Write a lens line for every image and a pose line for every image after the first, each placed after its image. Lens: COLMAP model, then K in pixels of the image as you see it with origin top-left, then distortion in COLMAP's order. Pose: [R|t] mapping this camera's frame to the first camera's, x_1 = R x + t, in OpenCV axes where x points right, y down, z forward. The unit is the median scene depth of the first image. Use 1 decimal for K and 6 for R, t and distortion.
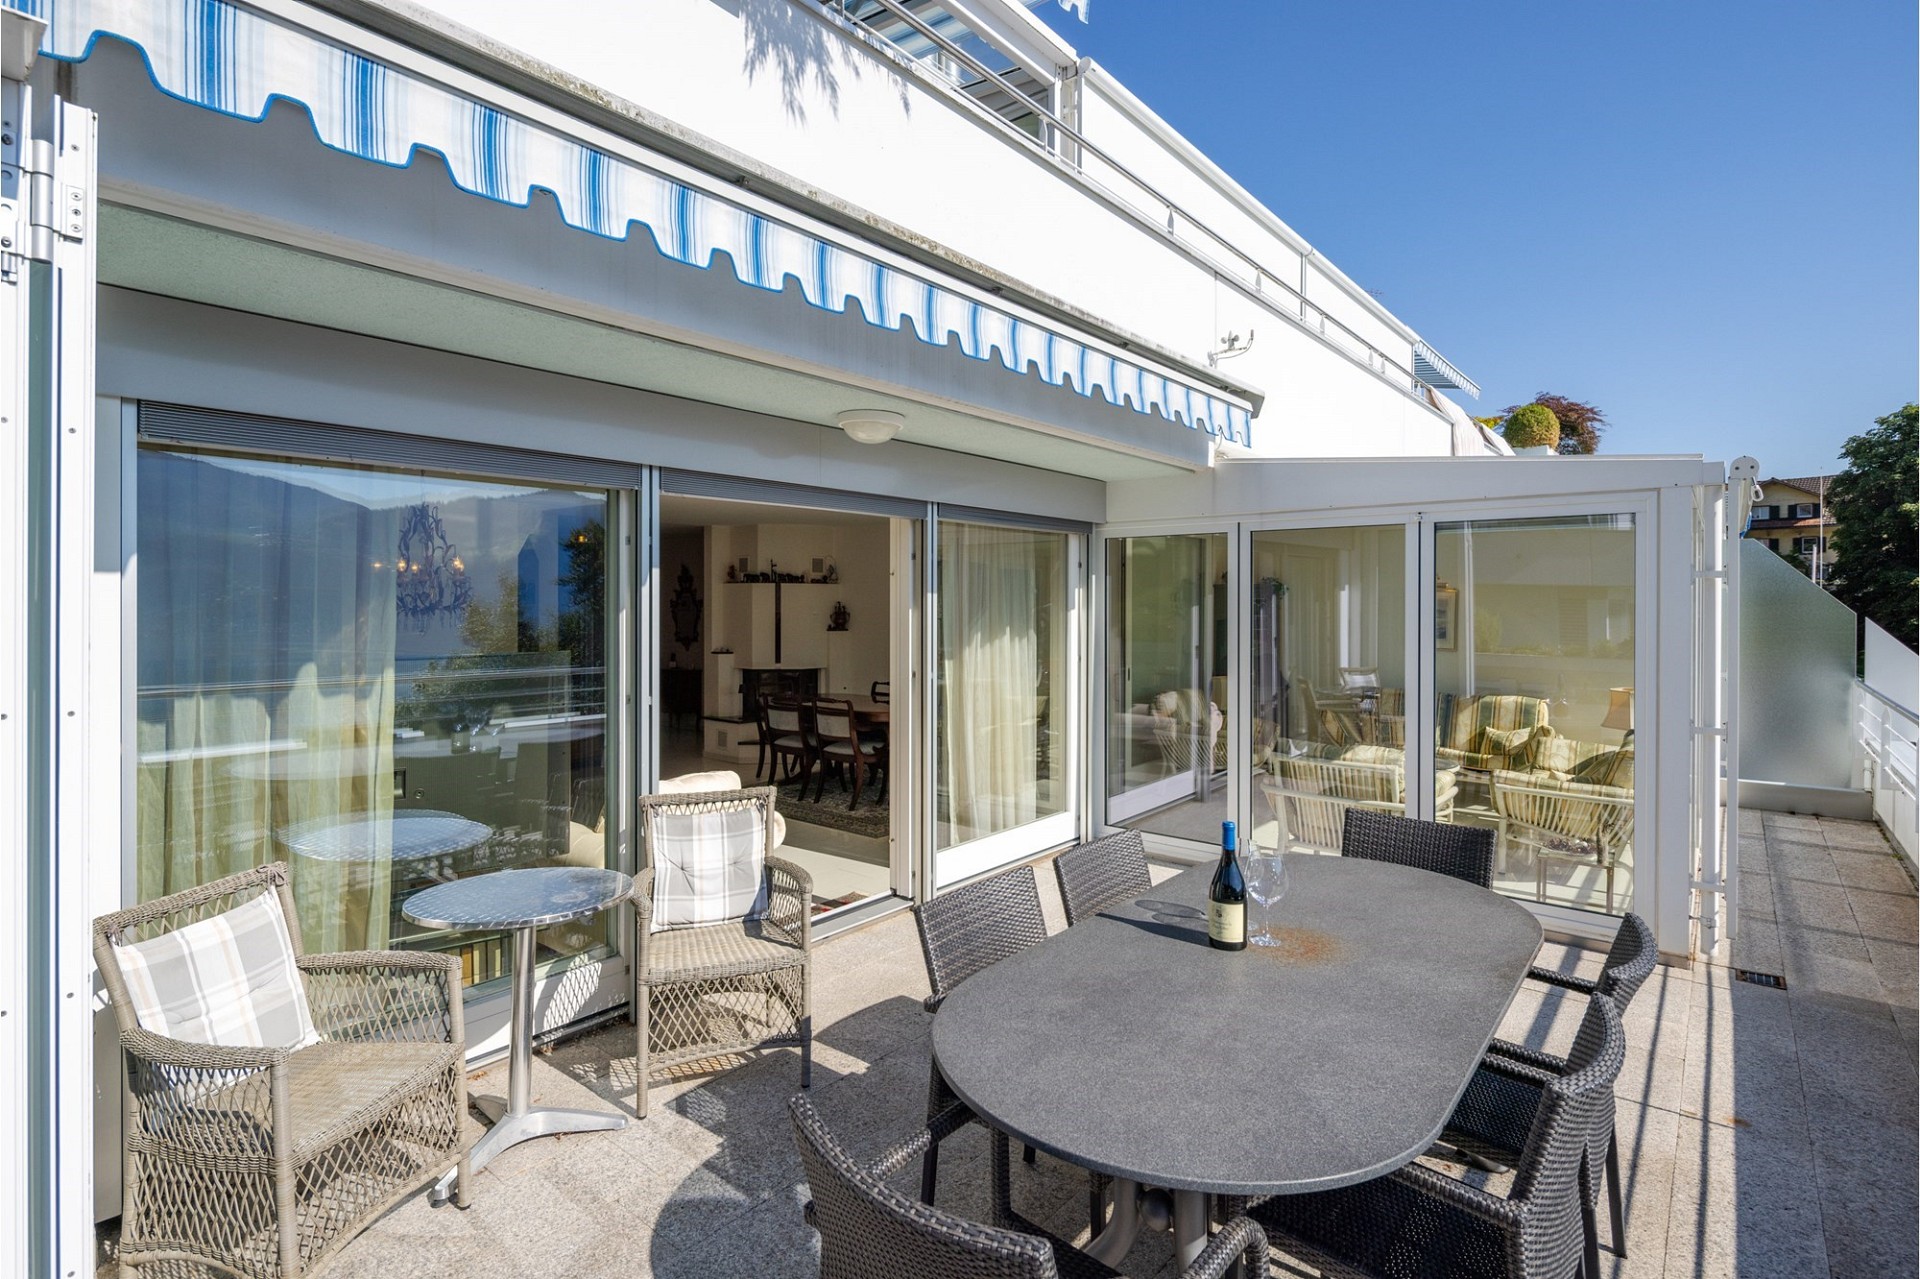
lens RADIAL K [[926.9, 0, 963.3], [0, 926.9, 601.5], [0, 0, 1]] dist [0.010306, -0.007233]
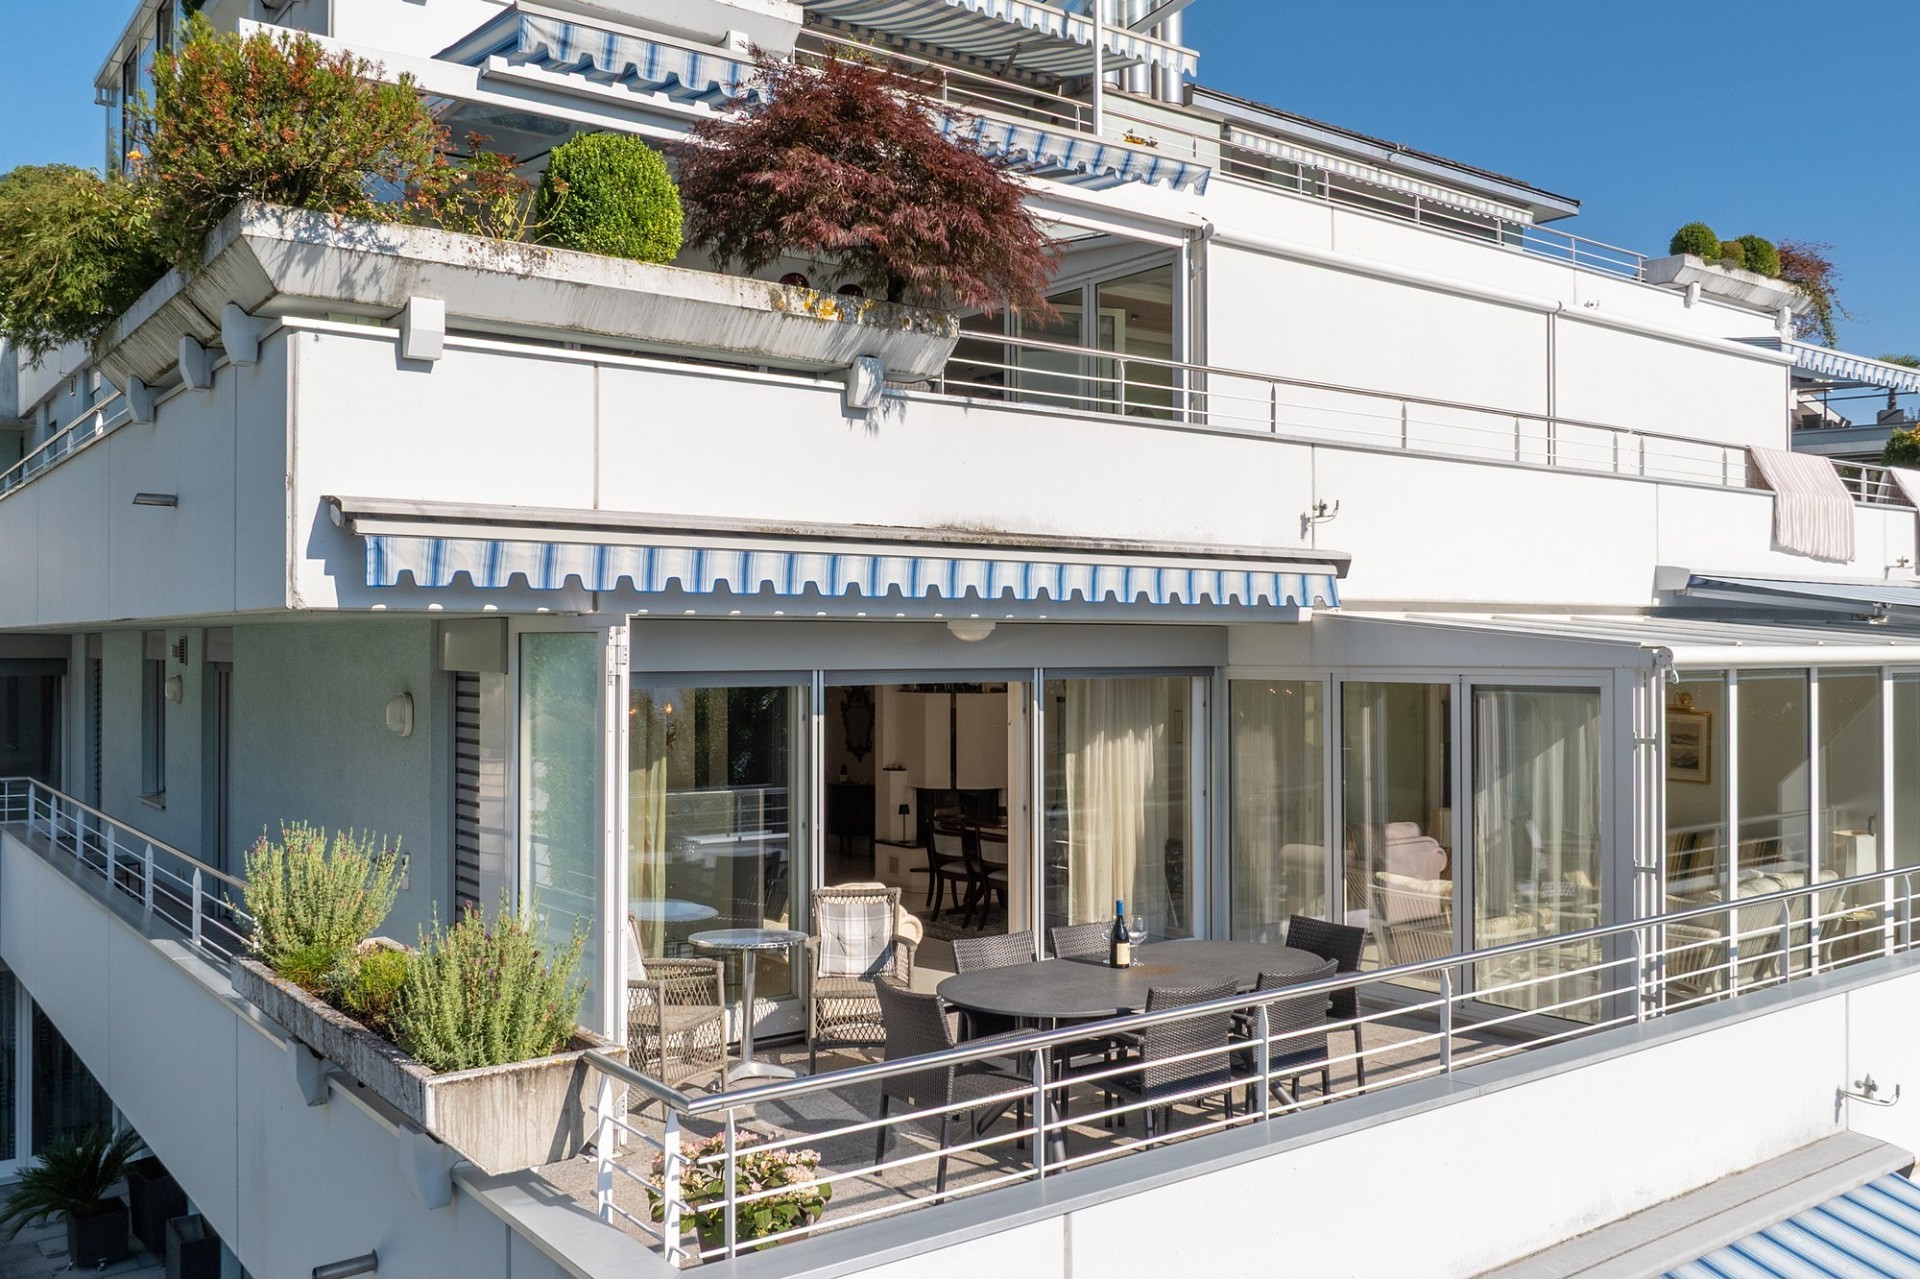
lens RADIAL K [[1603.5, 0, 960.0], [0, 1603.5, 639.5], [0, 0, 1]] dist [-0.006289, -0.018069]
pose [[0.971925, -0.004589, -0.235246, 0.319436], [0.003183, 0.999975, -0.006357, -0.114903], [0.235269, 0.005430, 0.971915, -0.942897]]
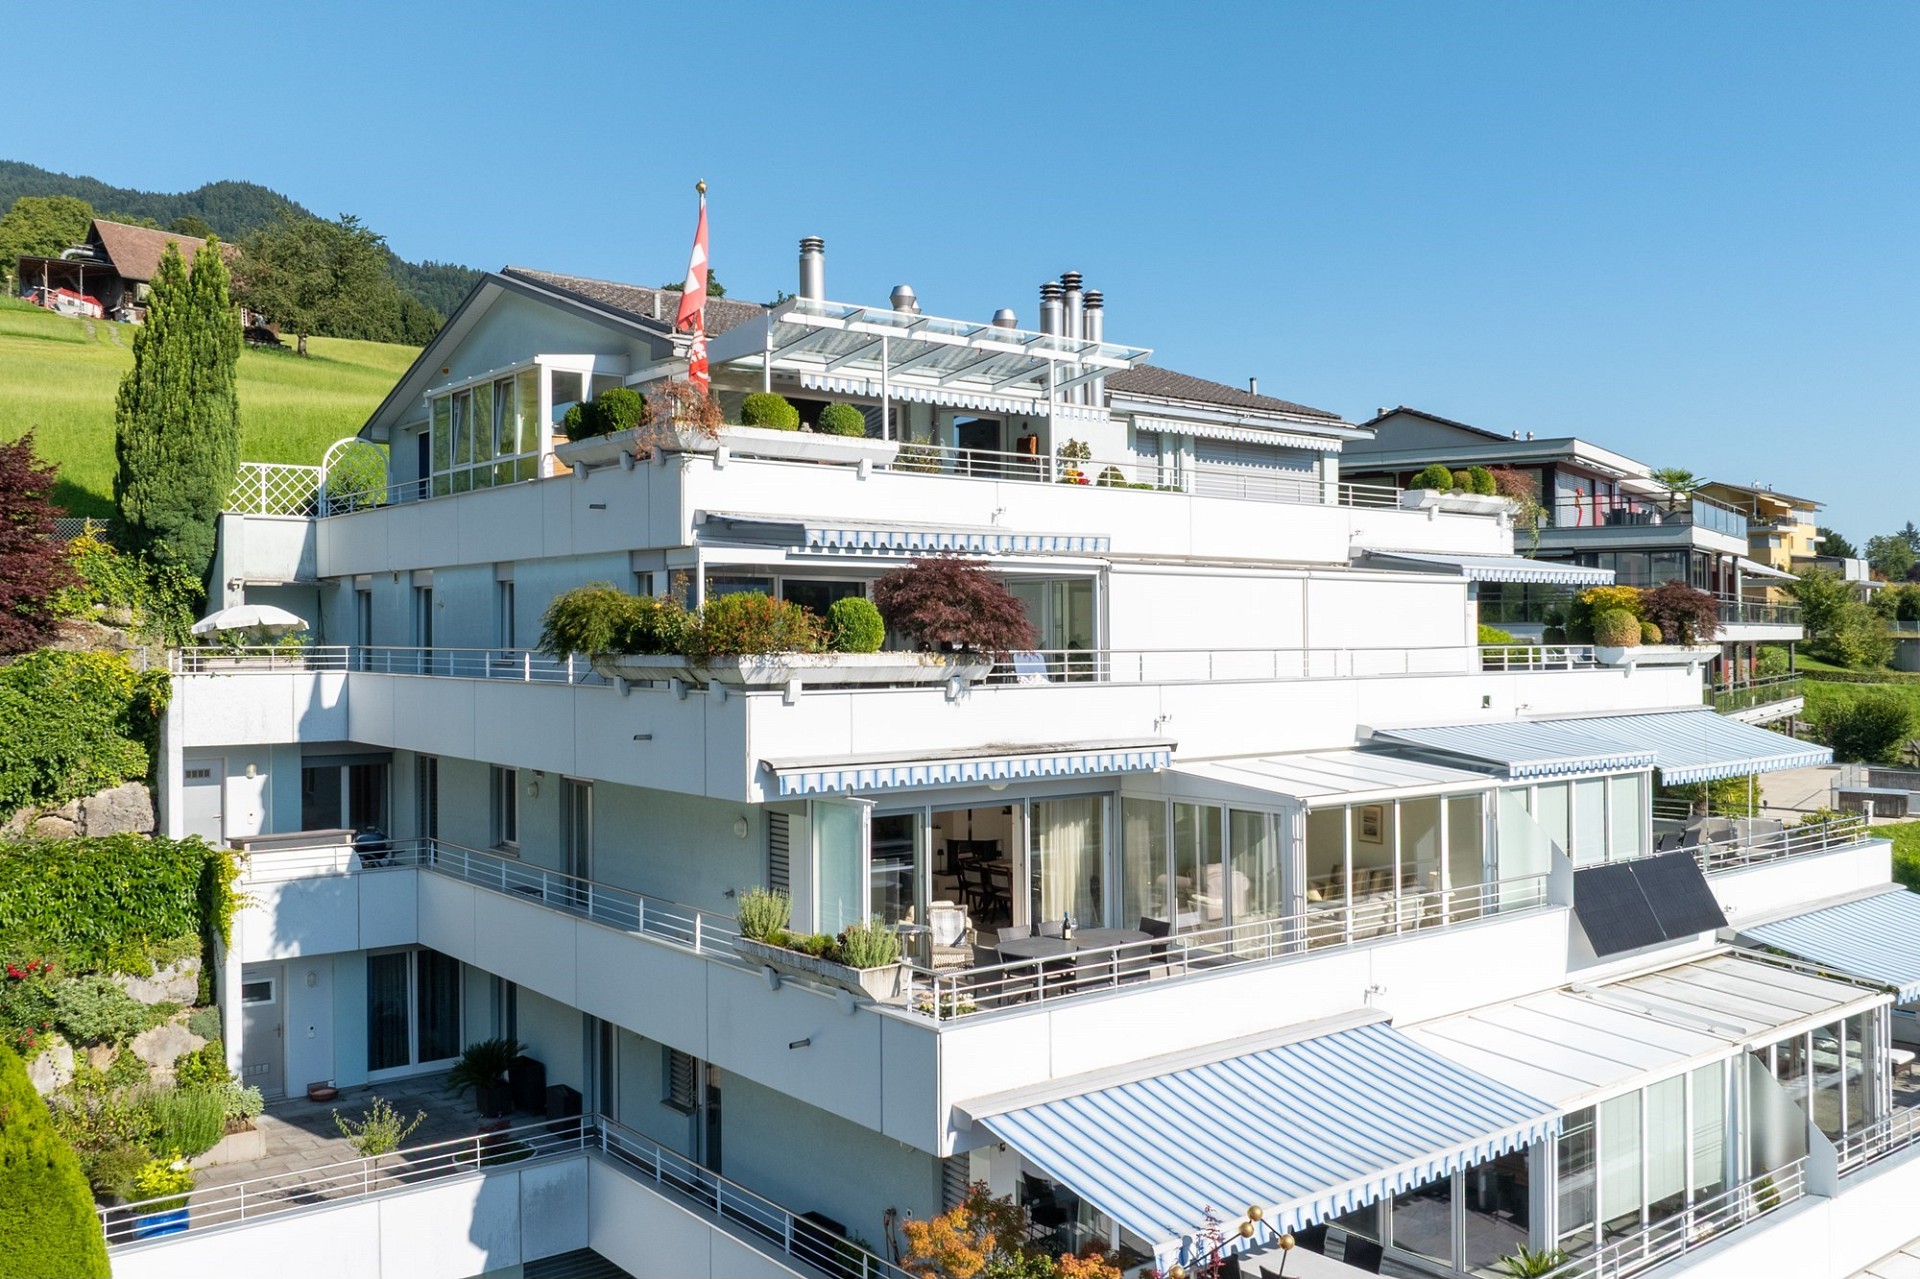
lens RADIAL K [[1583.4, 0, 908.6], [0, 1583.4, 610.6], [0, 0, 1]] dist [0.007360, -0.067605]
pose [[0.971378, -0.013060, -0.237180, 0.604669], [0.008440, 0.999755, -0.020484, -0.468934], [0.237389, 0.017896, 0.971250, -2.904443]]
